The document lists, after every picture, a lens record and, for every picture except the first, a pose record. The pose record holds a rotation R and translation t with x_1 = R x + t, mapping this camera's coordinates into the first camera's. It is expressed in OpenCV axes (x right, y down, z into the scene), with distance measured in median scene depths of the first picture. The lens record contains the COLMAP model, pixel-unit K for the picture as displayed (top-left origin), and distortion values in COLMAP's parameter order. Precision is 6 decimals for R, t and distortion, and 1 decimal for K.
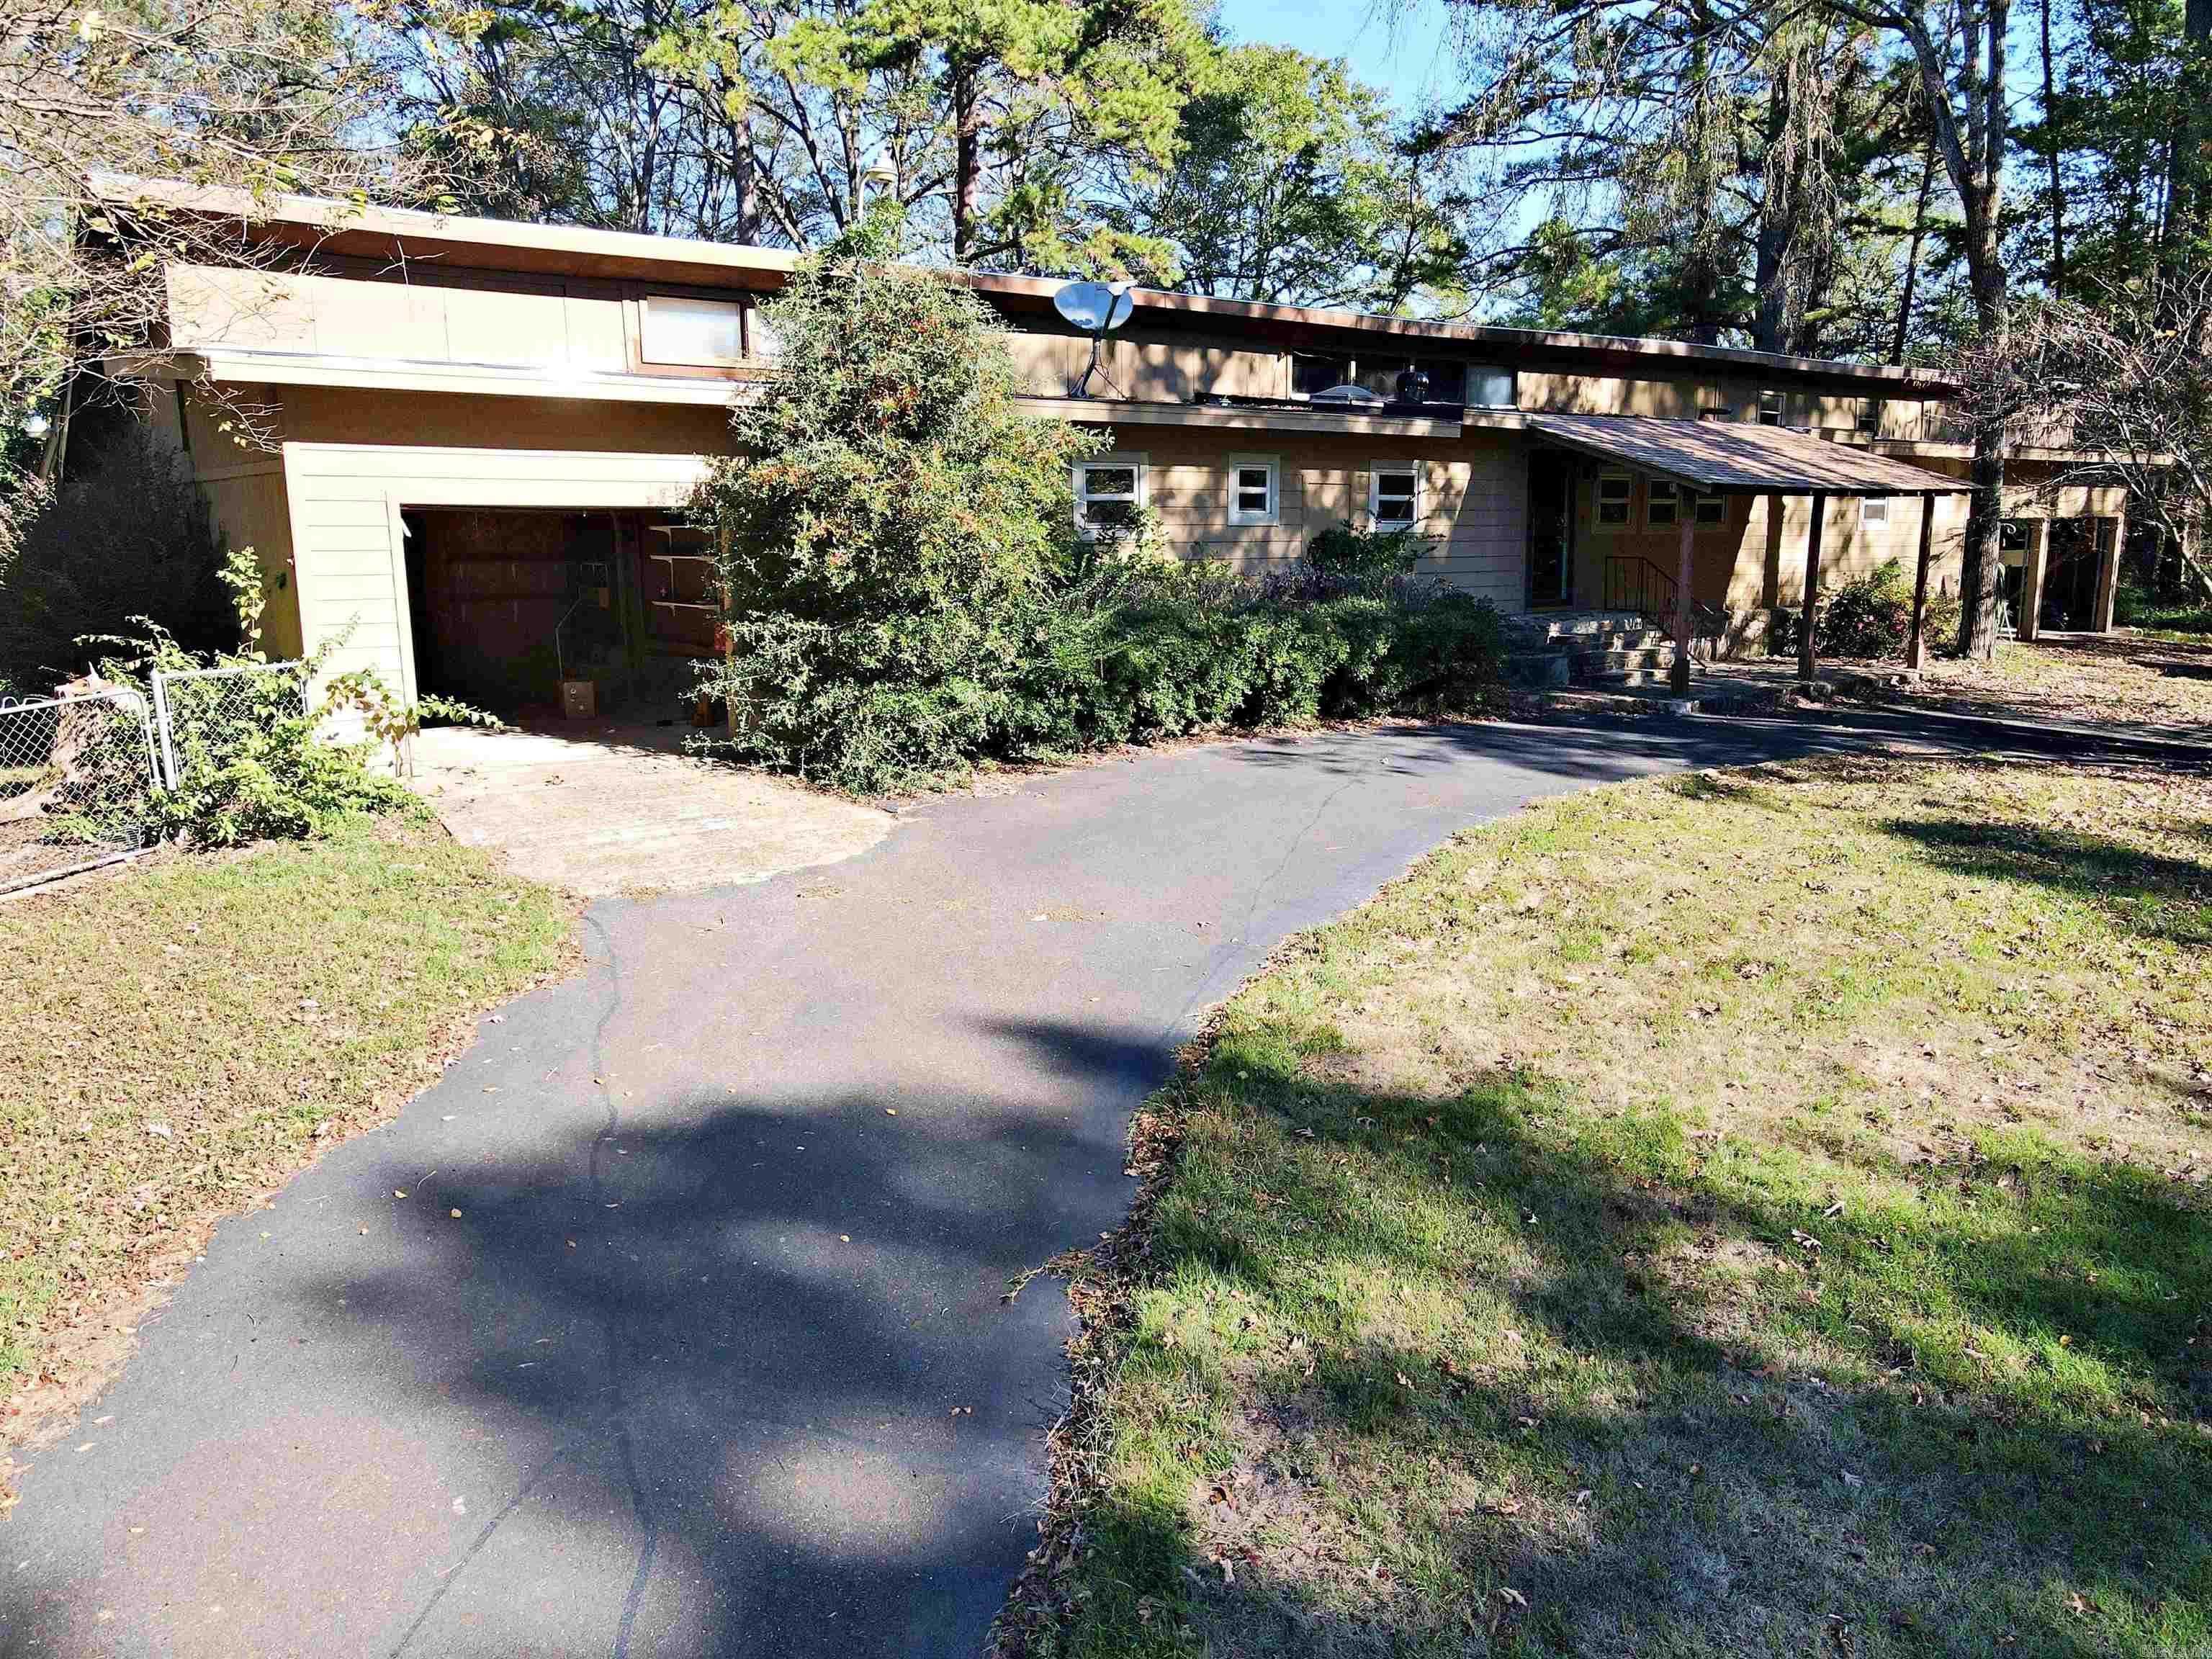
lens RADIAL K [[1667.8, 0, 1112.6], [0, 1667.8, 846.2], [0, 0, 1]] dist [-0.031319, 0.079983]
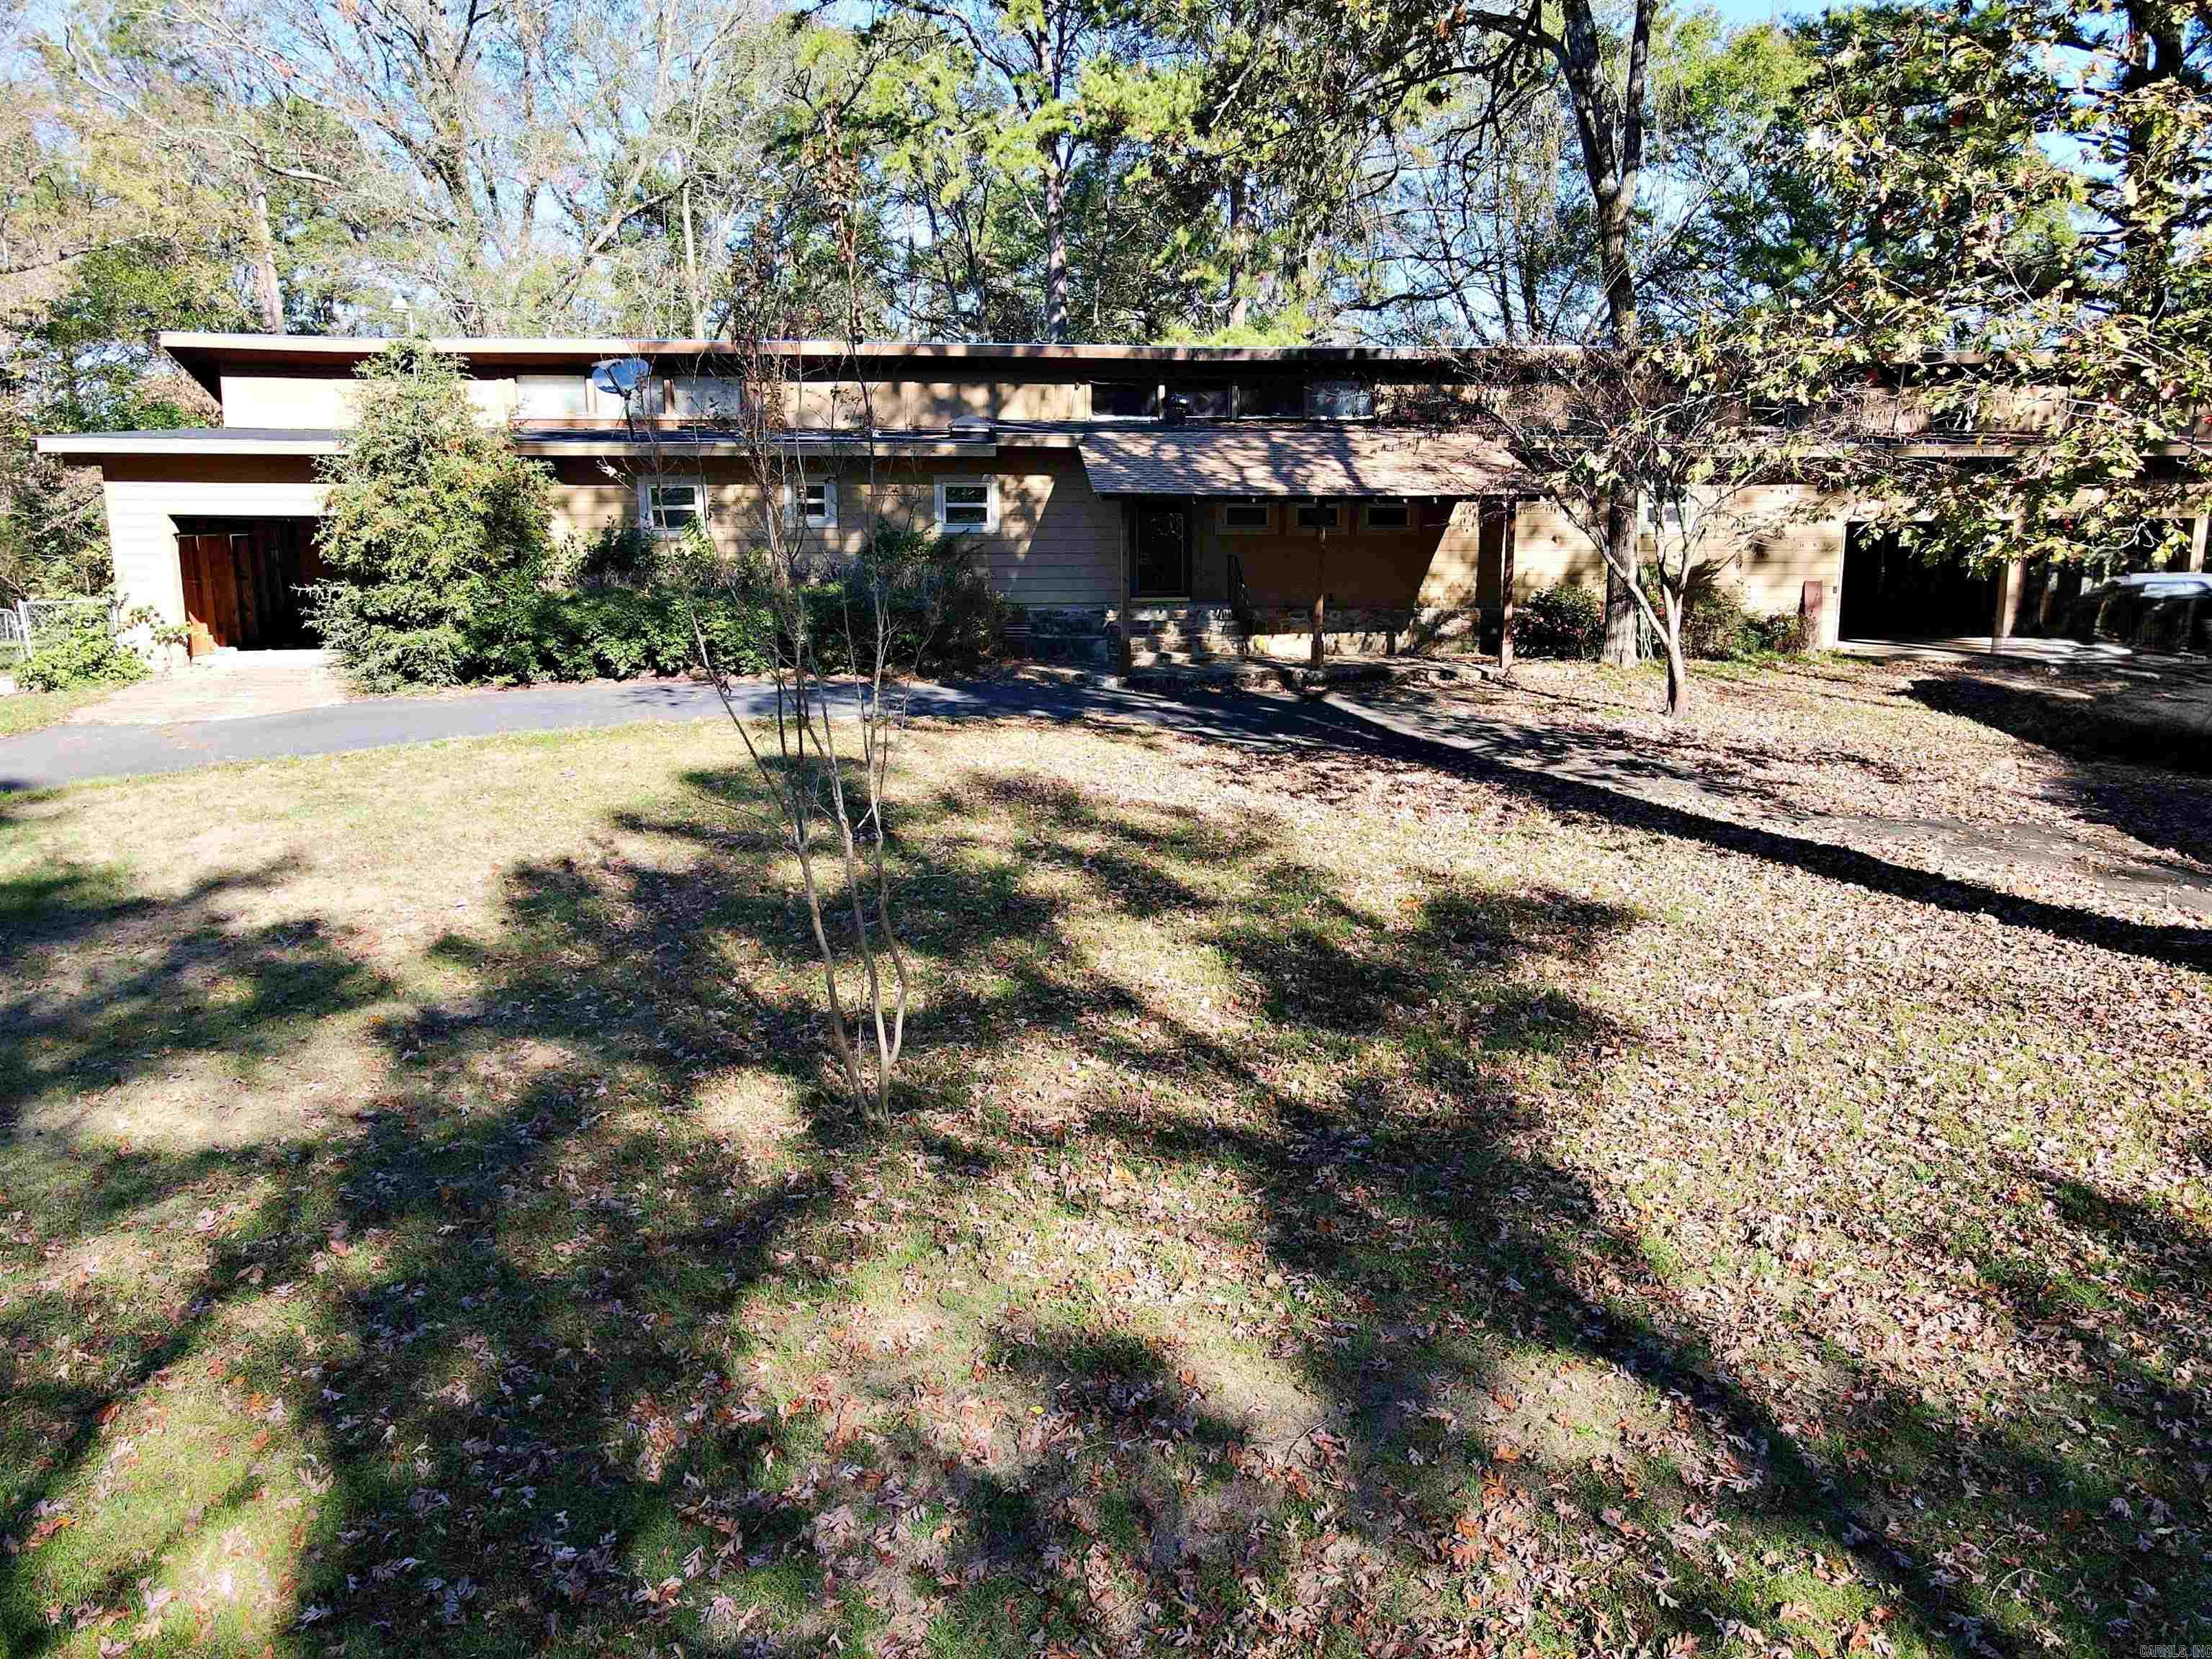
lens RADIAL K [[1667.8, 0, 1112.6], [0, 1667.8, 846.2], [0, 0, 1]] dist [-0.031319, 0.079983]
pose [[0.852386, 0.100882, -0.513089, 1.290192], [-0.100583, 0.994522, 0.028443, -0.002545], [0.513148, 0.027363, 0.857864, -0.008046]]
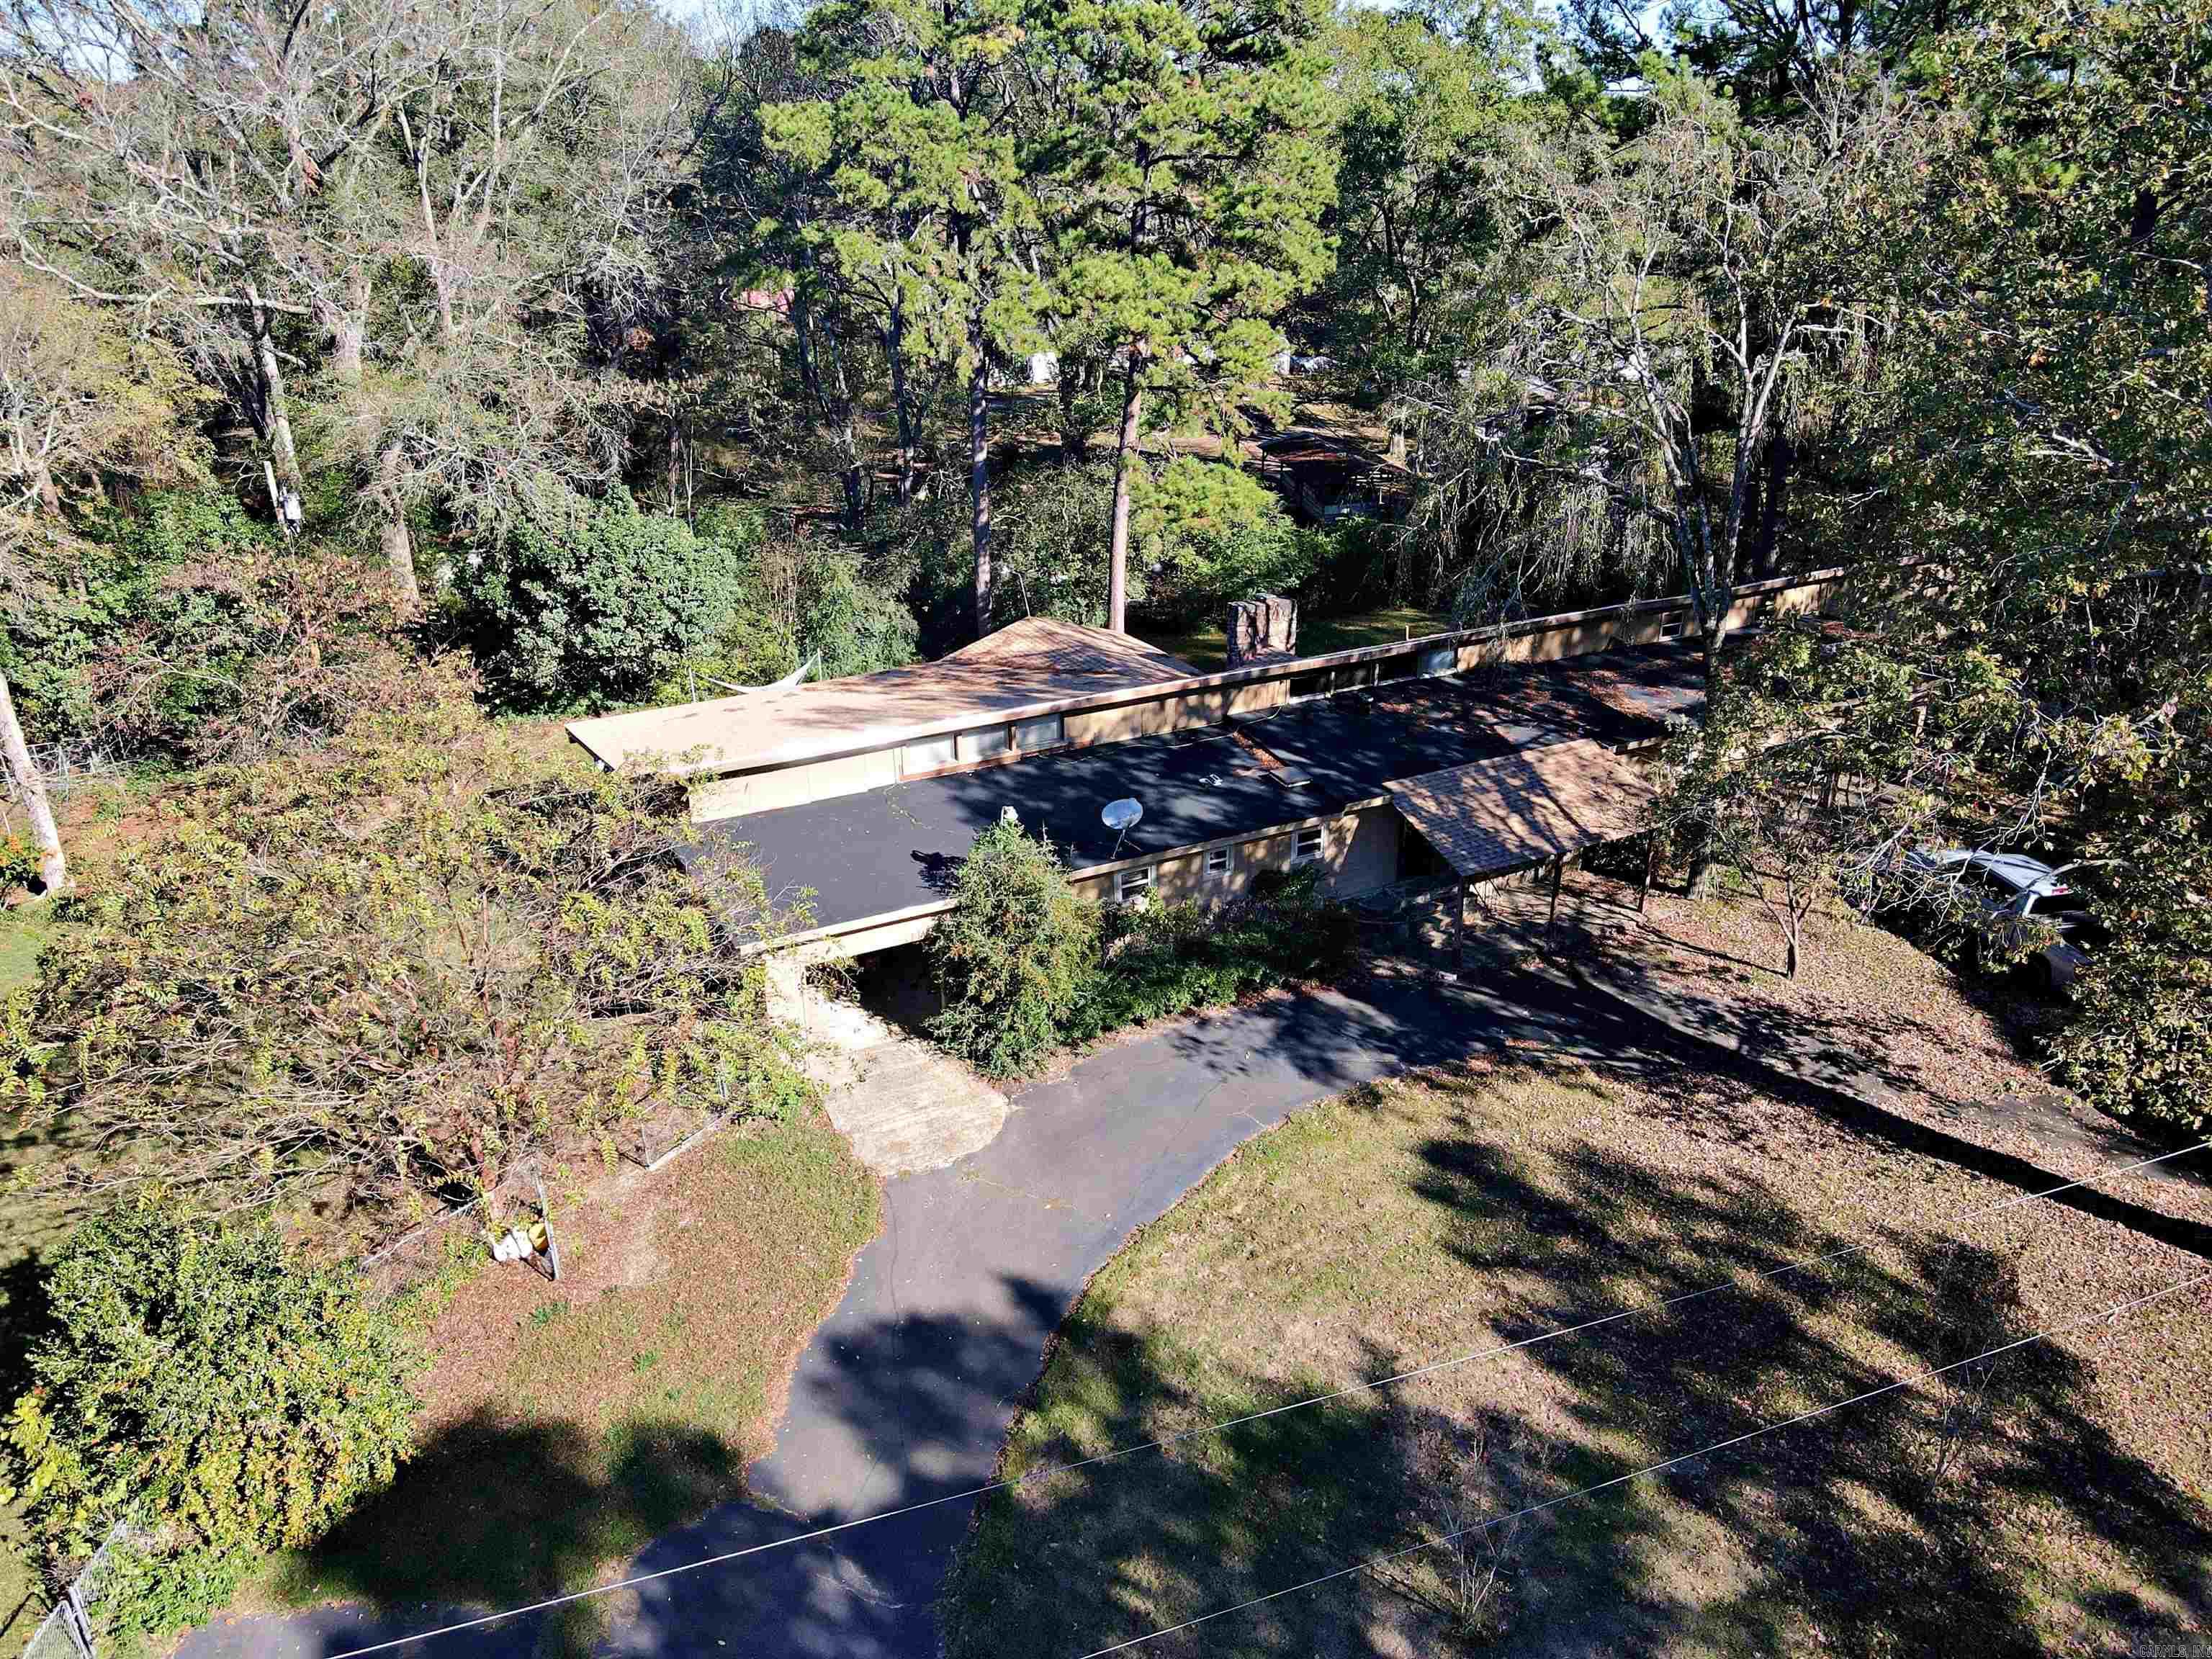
lens RADIAL K [[1667.8, 0, 1112.6], [0, 1667.8, 846.2], [0, 0, 1]] dist [-0.031319, 0.079983]
pose [[0.987926, 0.065664, -0.140323, 0.299568], [-0.031373, 0.971764, 0.233860, -0.867437], [0.151718, -0.226634, 0.962091, -1.081361]]
